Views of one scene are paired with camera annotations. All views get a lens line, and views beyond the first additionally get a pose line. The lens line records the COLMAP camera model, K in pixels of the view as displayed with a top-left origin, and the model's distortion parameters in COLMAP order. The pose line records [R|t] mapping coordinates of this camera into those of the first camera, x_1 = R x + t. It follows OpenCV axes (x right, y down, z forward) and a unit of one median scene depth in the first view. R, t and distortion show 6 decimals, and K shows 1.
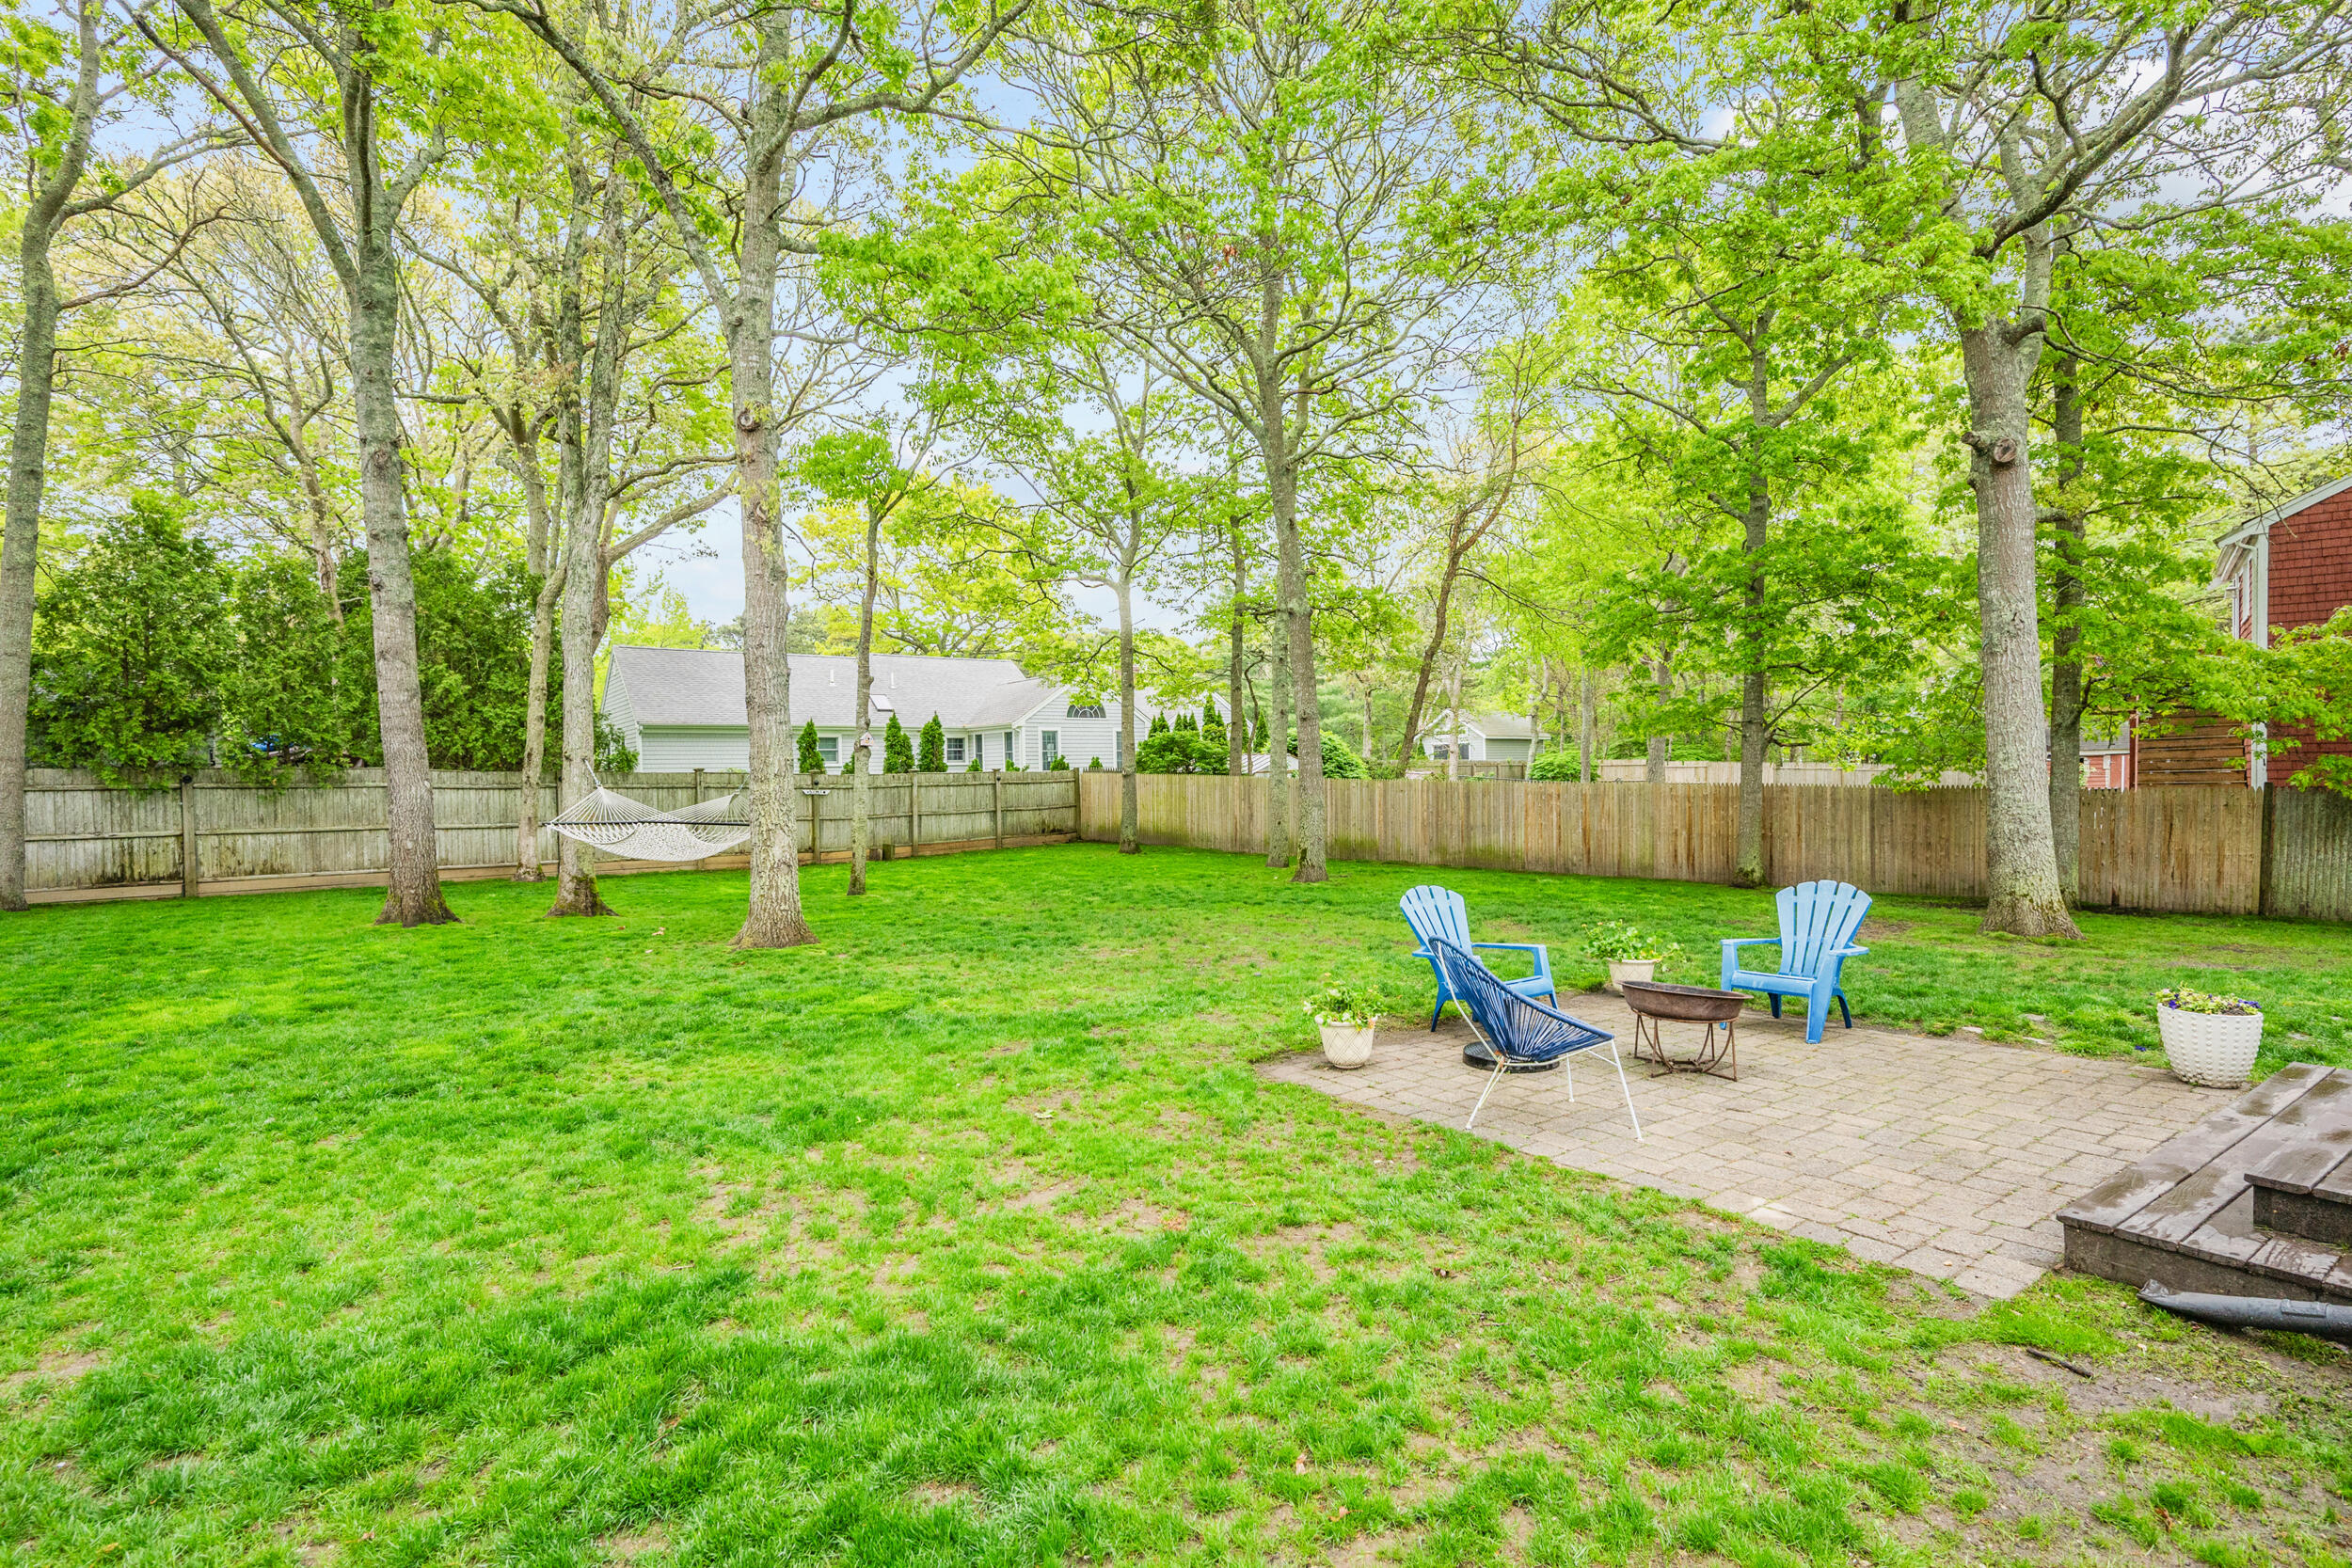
lens RADIAL K [[1126.4, 0, 1173.7], [0, 1126.4, 779.0], [0, 0, 1]] dist [-0.001504, -0.000227]
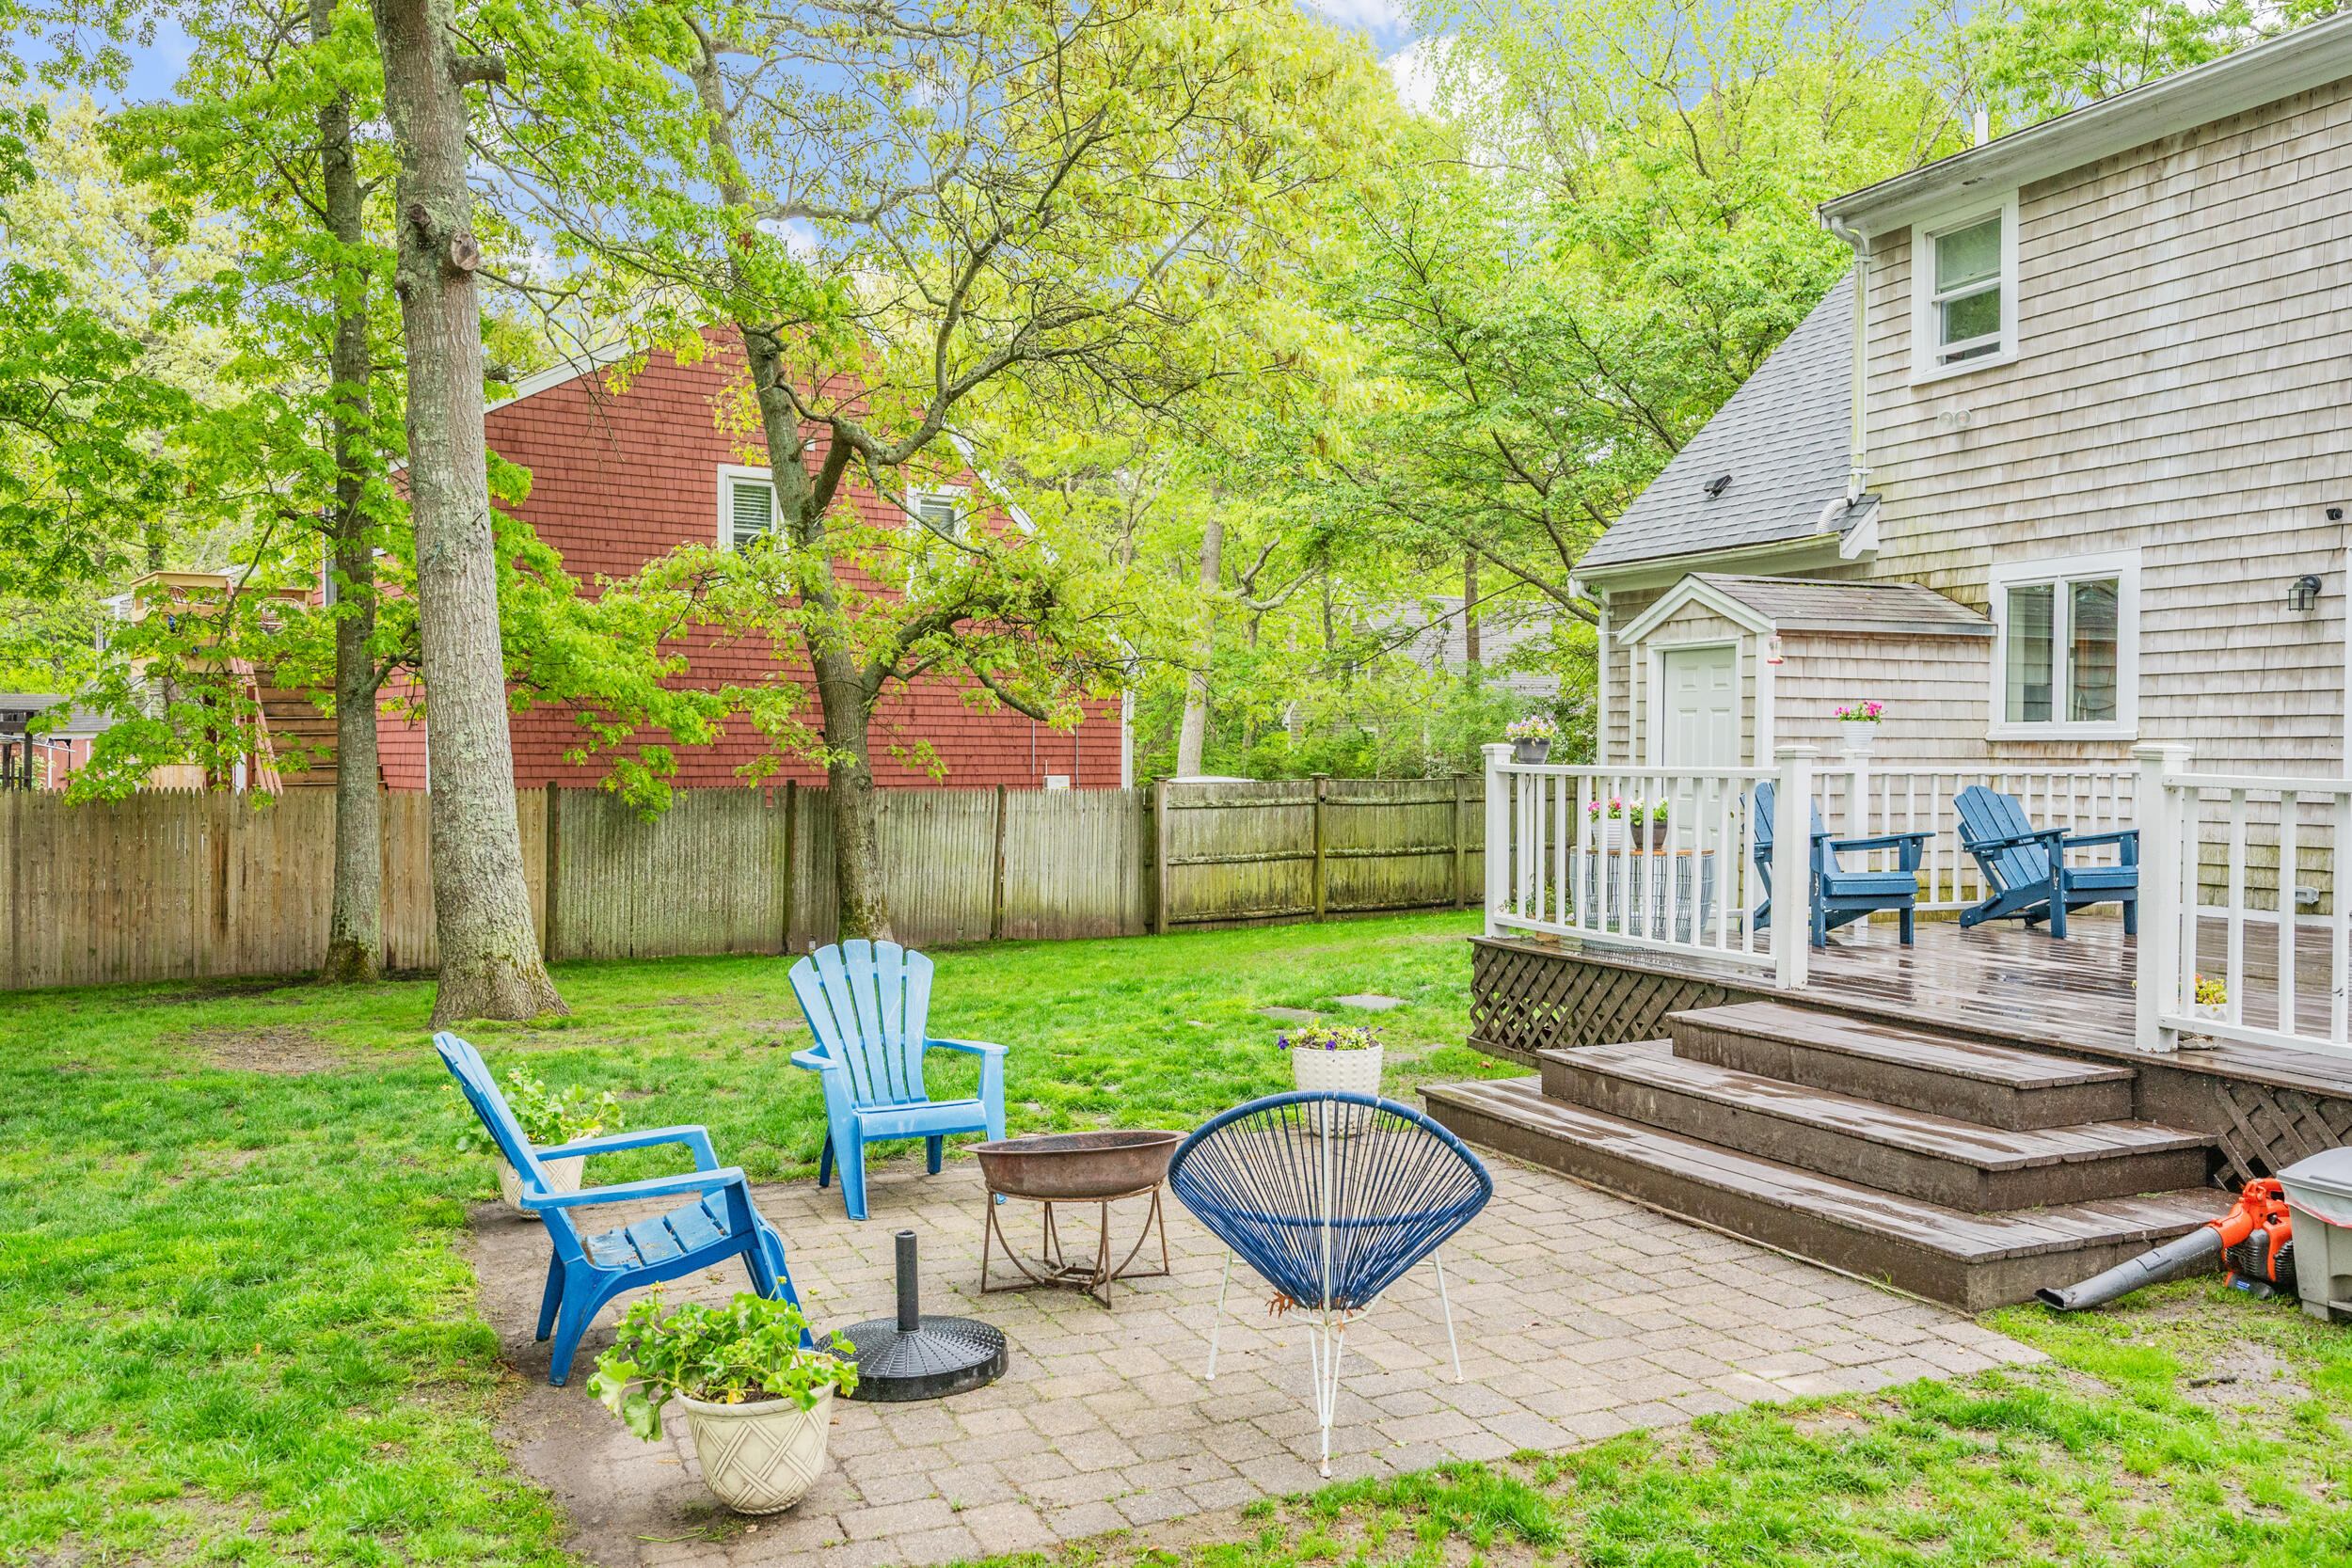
lens RADIAL K [[1959.4, 0, 1212.3], [0, 1959.4, 771.8], [0, 0, 1]] dist [-0.001640, 0.001135]
pose [[0.202671, 0.004560, 0.979236, -0.252530], [0.001799, 0.999986, -0.005029, 0.004430], [-0.979245, 0.002781, 0.202660, 0.381729]]
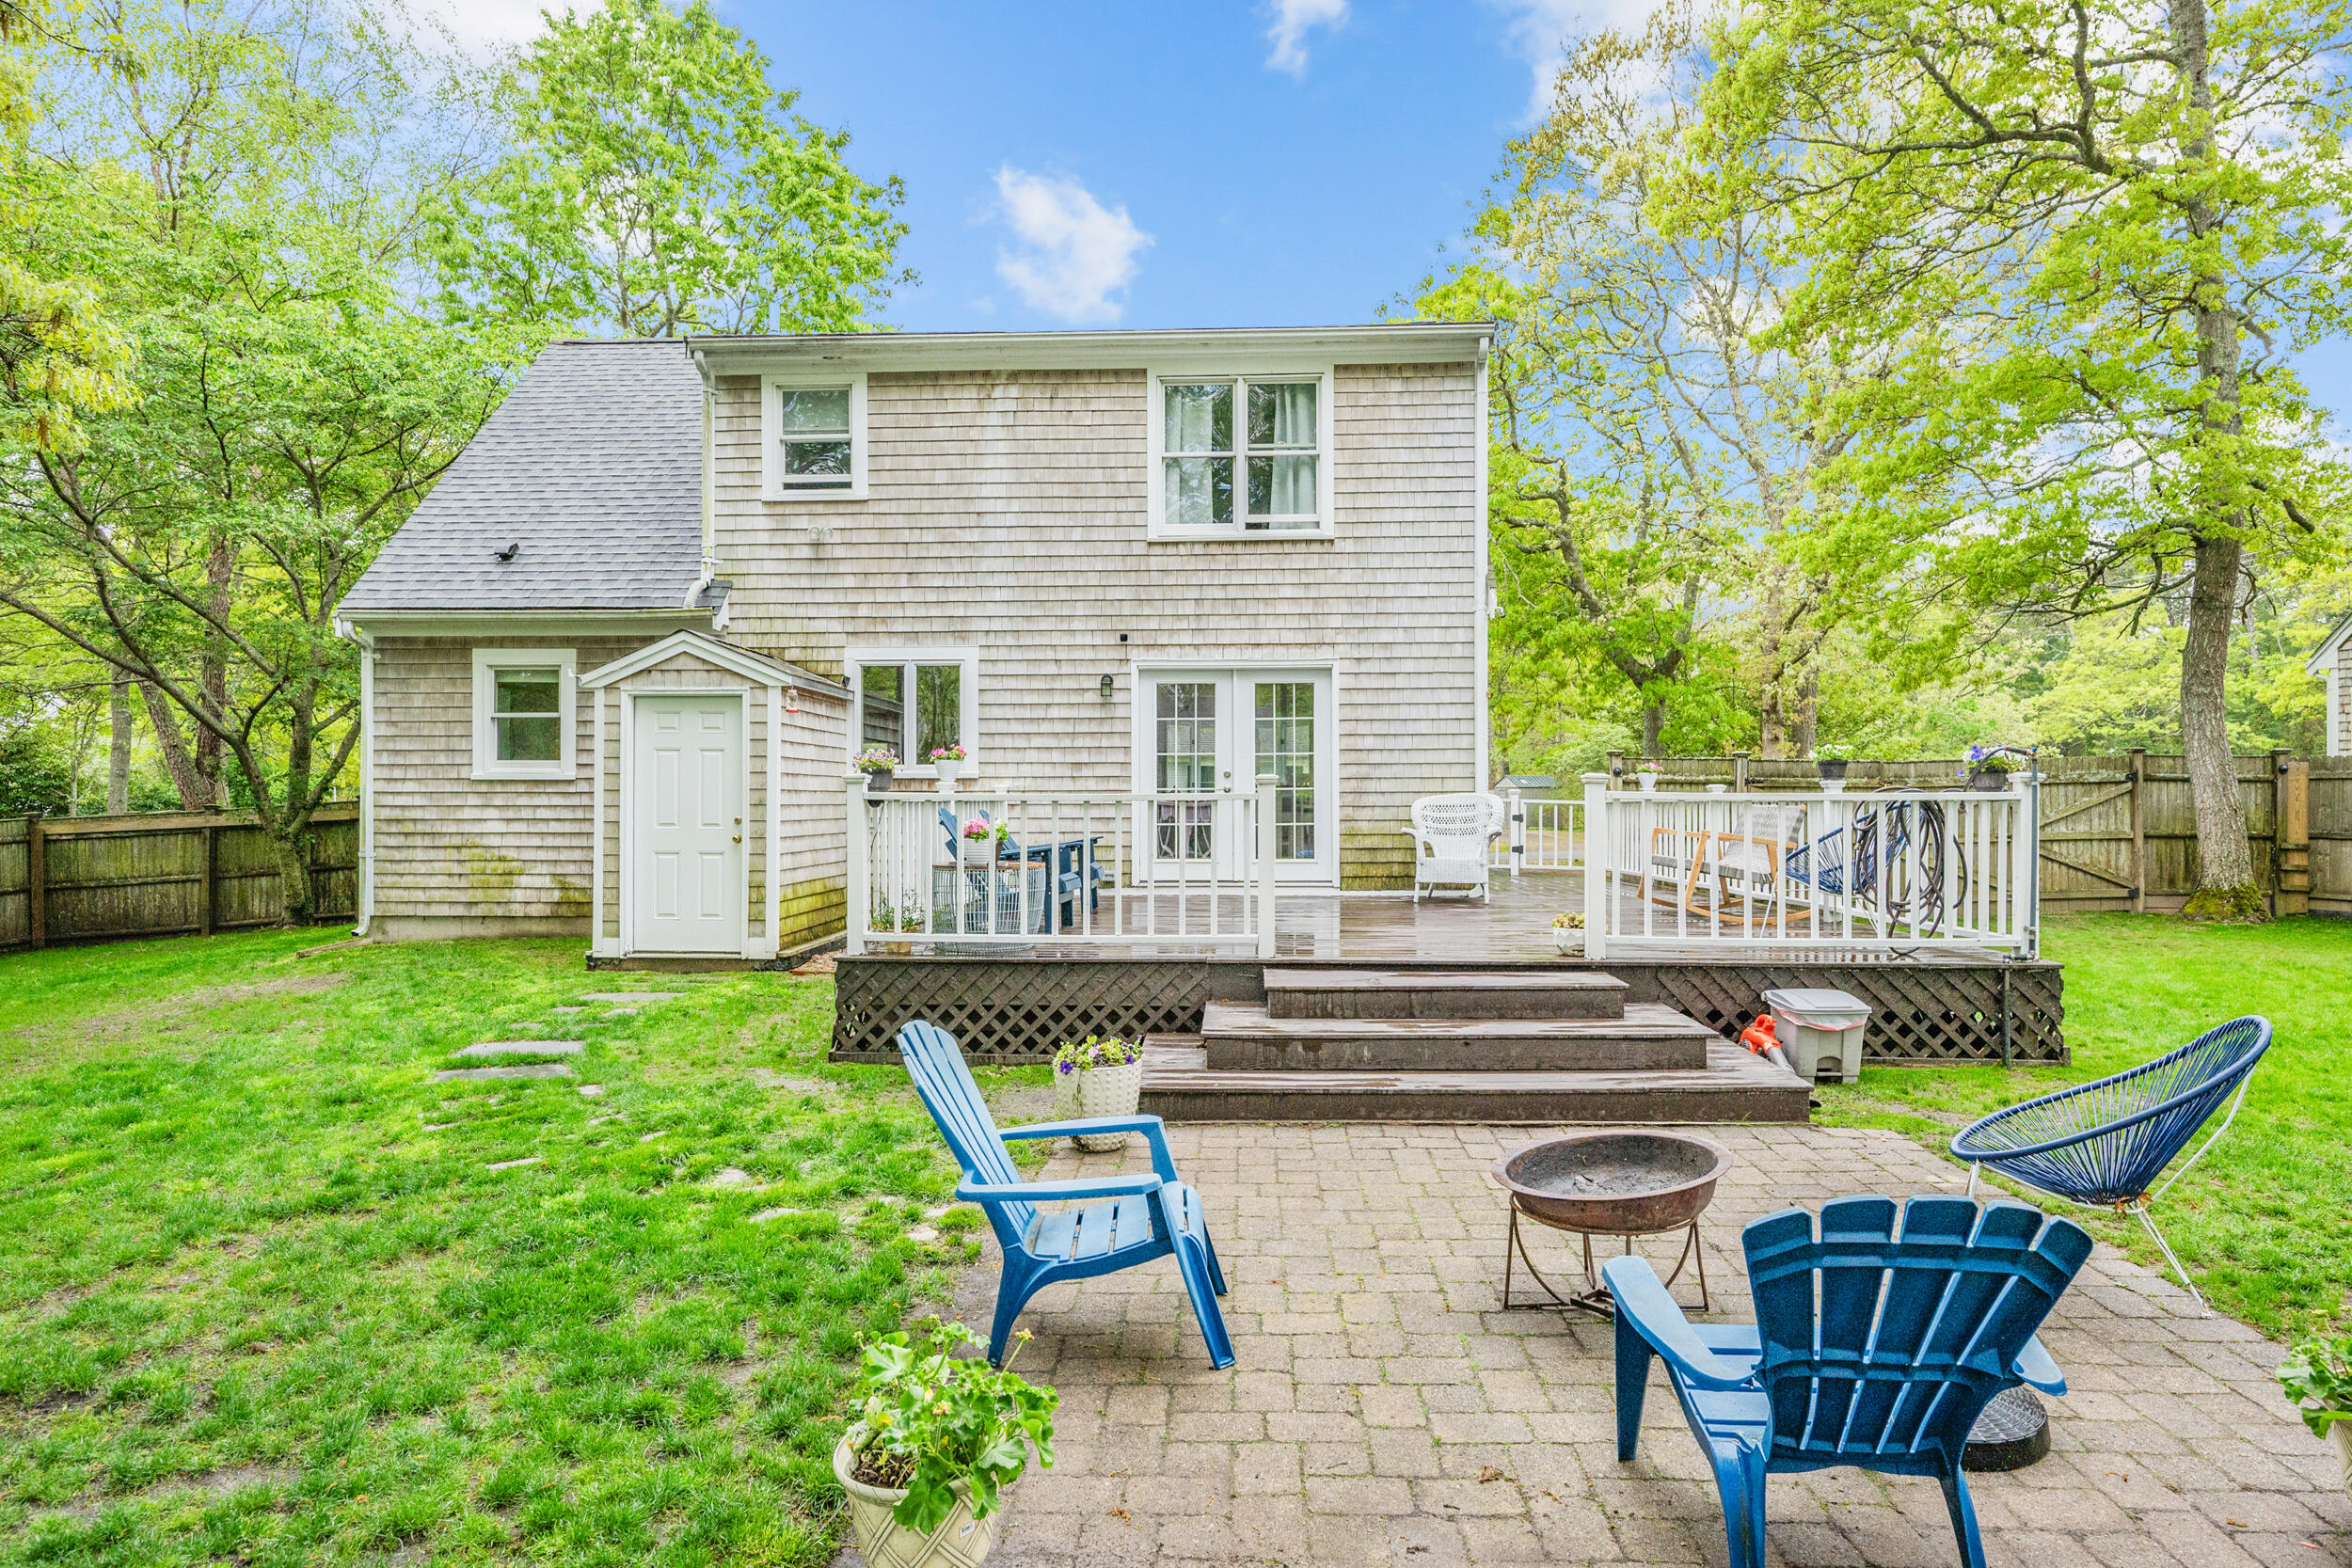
lens RADIAL K [[1412.7, 0, 1182.3], [0, 1412.7, 778.4], [0, 0, 1]] dist [-0.004959, -0.000572]
pose [[-0.791408, 0.019256, 0.610985, 0.085345], [0.018443, 0.999801, -0.007621, -0.005602], [-0.611010, 0.005237, -0.791606, 0.895200]]
